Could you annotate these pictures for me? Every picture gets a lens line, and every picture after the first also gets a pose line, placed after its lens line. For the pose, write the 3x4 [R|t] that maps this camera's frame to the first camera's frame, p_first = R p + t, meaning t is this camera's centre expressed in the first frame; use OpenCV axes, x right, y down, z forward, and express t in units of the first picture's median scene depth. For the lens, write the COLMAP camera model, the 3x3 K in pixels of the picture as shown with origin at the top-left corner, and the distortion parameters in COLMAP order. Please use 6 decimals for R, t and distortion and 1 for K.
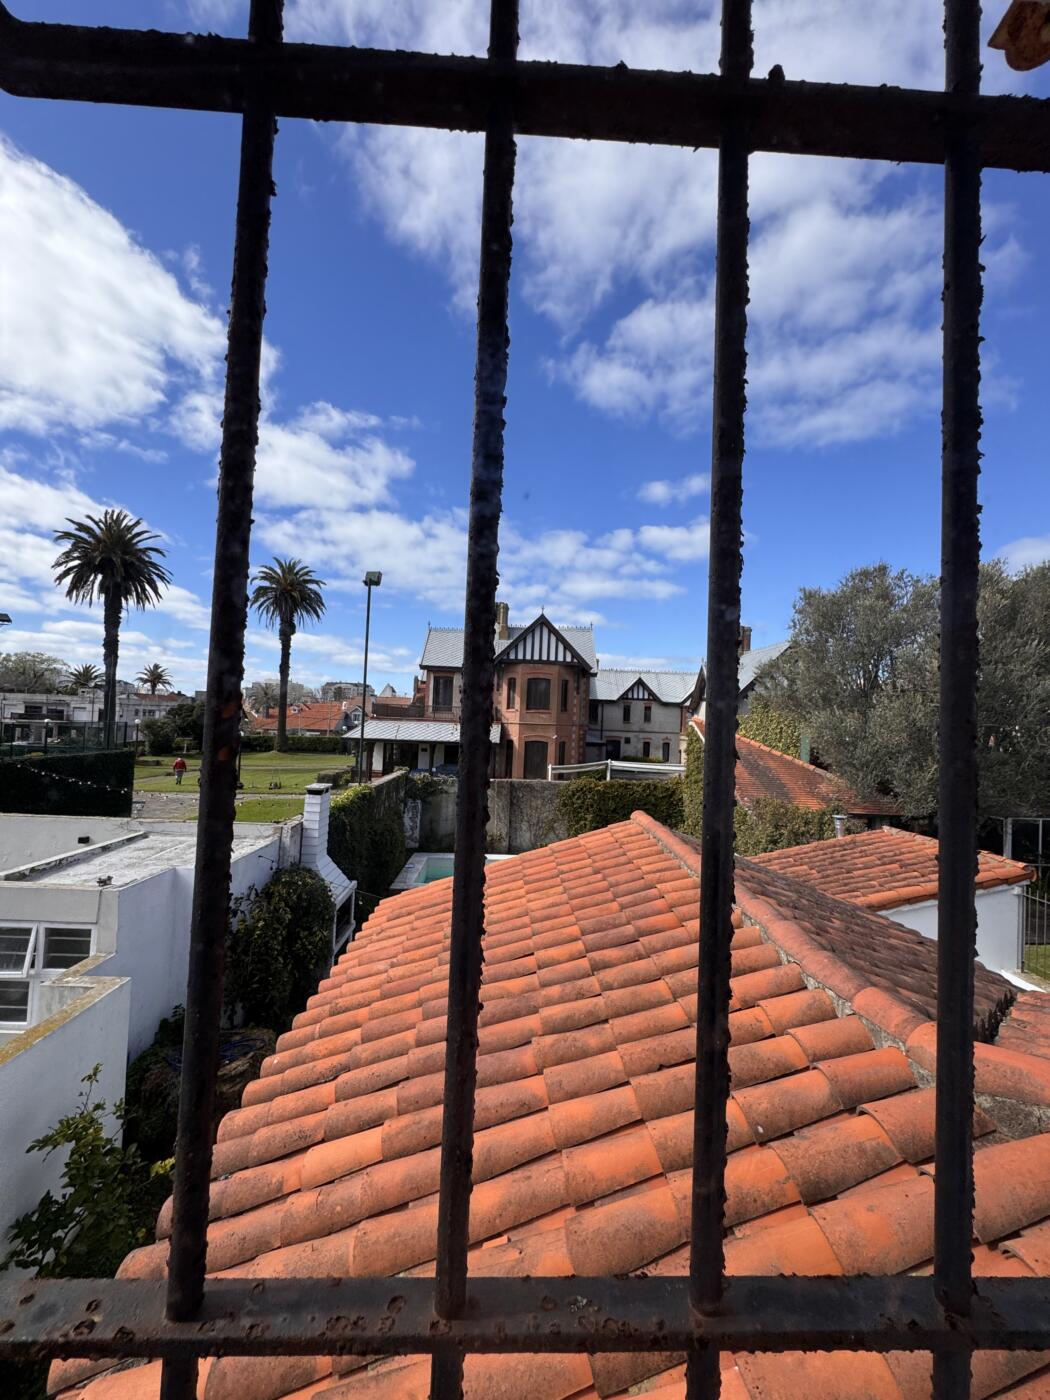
lens RADIAL K [[557.0, 0, 530.6], [0, 557.0, 699.8], [0, 0, 1]] dist [-0.003899, 0.000098]
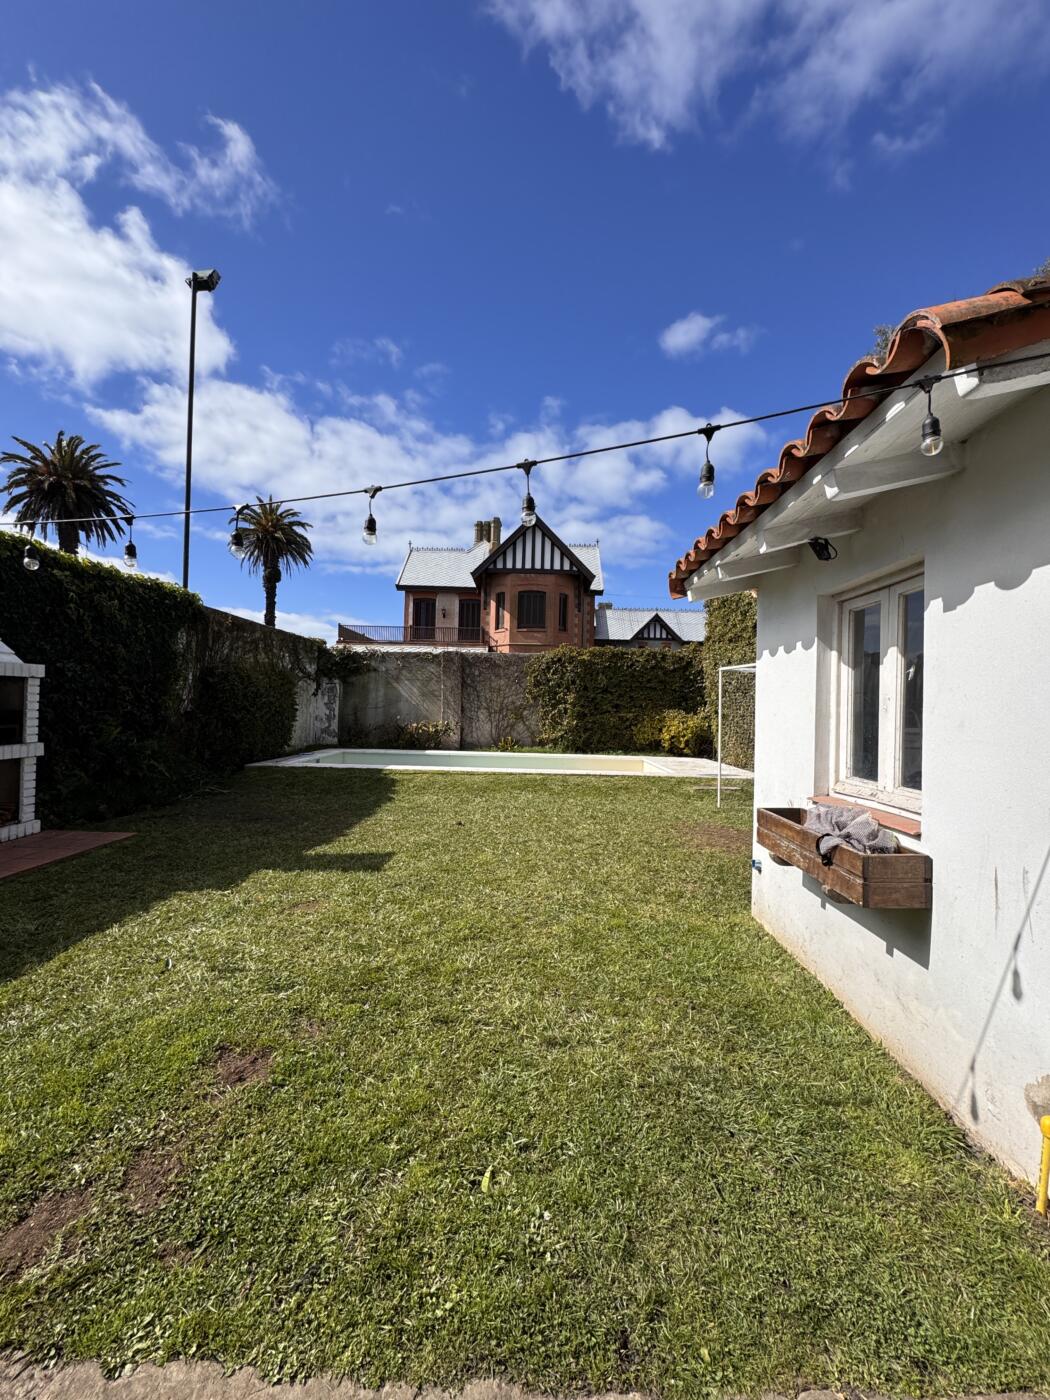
lens RADIAL K [[557.0, 0, 530.6], [0, 557.0, 699.8], [0, 0, 1]] dist [-0.003899, 0.000098]
pose [[0.999040, -0.013776, -0.041574, 0.051564], [0.014764, 0.999614, 0.023540, 0.119854], [0.041234, -0.024131, 0.998858, 0.174782]]
